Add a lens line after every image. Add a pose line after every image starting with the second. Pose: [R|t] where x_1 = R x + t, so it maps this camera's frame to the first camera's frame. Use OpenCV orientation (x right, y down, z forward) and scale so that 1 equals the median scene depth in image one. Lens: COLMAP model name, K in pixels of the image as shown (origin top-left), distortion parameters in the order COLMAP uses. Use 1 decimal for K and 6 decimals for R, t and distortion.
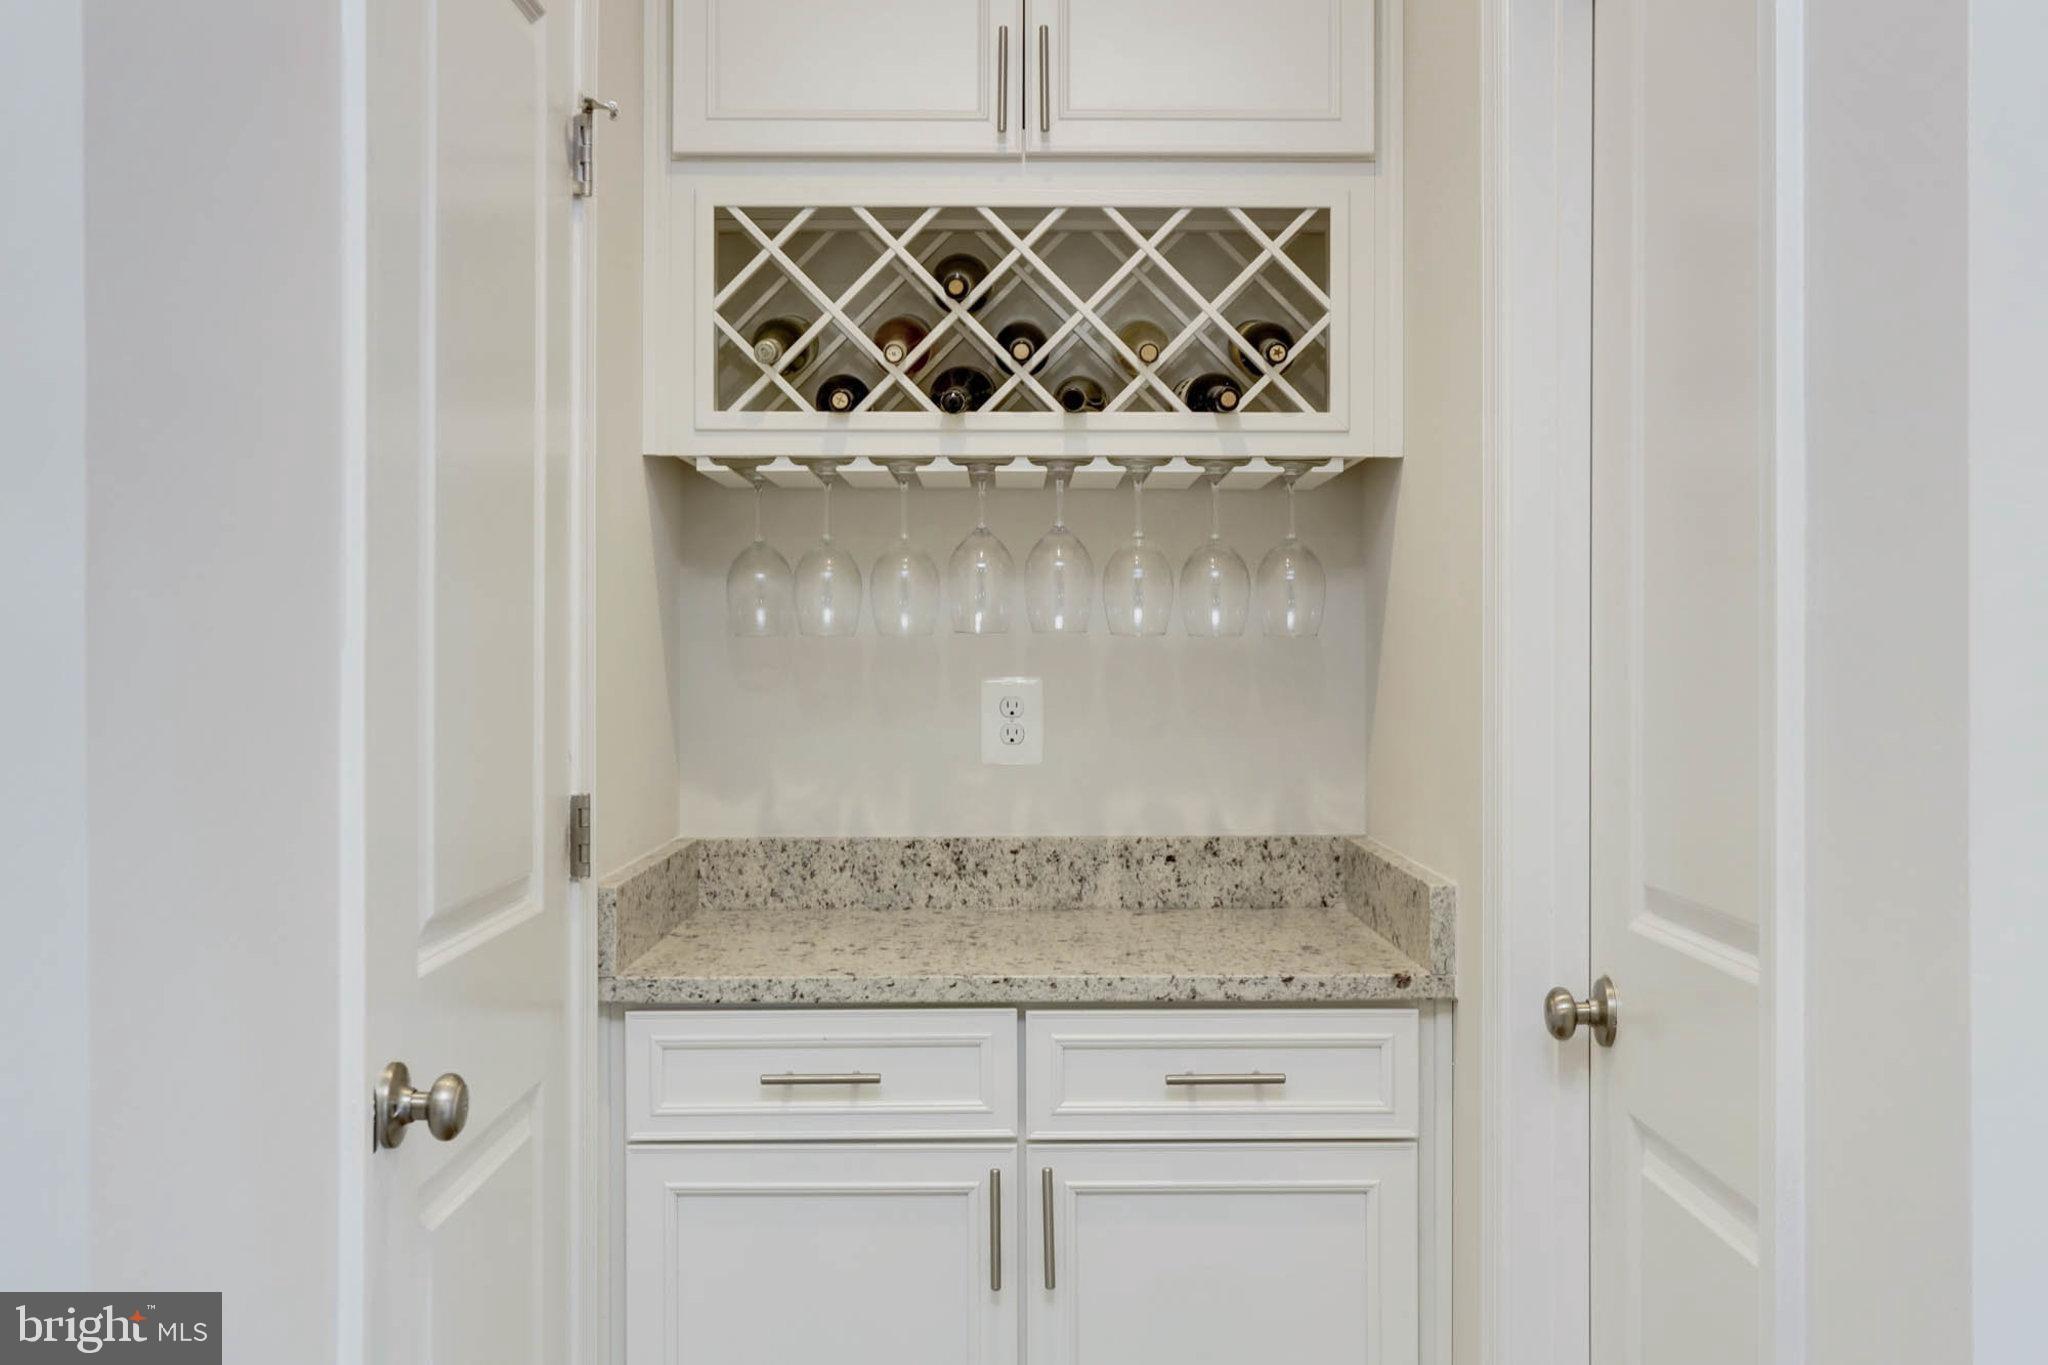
lens RADIAL K [[2082.2, 0, 1028.0], [0, 2082.2, 687.4], [0, 0, 1]] dist [-0.012058, 0.000000]
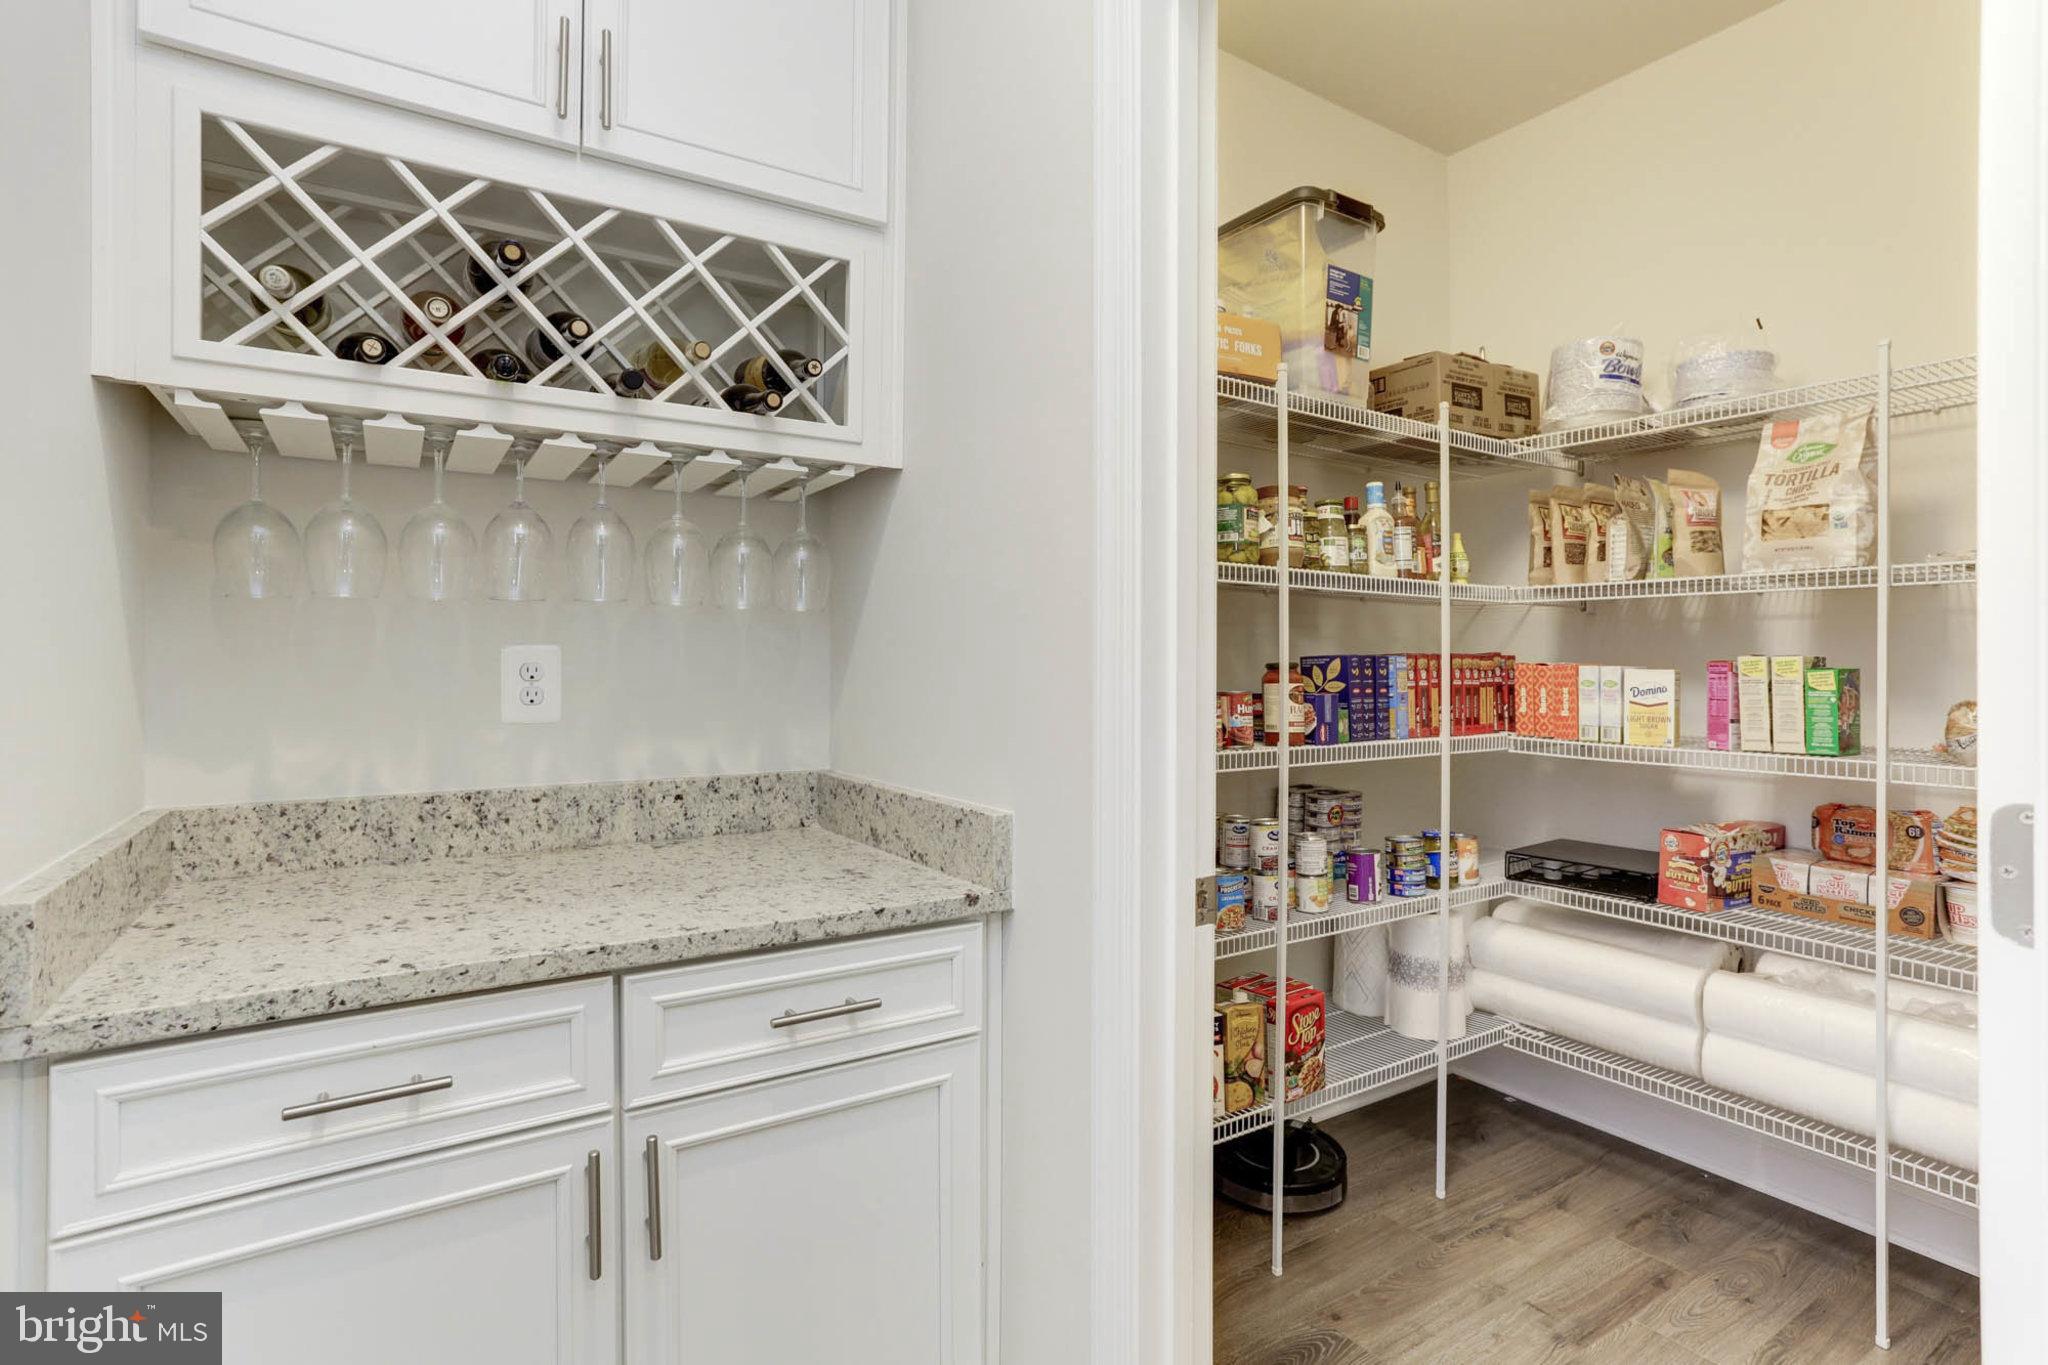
lens RADIAL K [[991.9, 0, 1033.9], [0, 991.9, 666.7], [0, 0, 1]] dist [-0.041076, 0.023555]
pose [[0.837171, 0.003214, 0.546932, -0.079338], [0.004904, 0.999898, -0.013383, 0.016928], [-0.546919, 0.013886, 0.837070, 0.450682]]
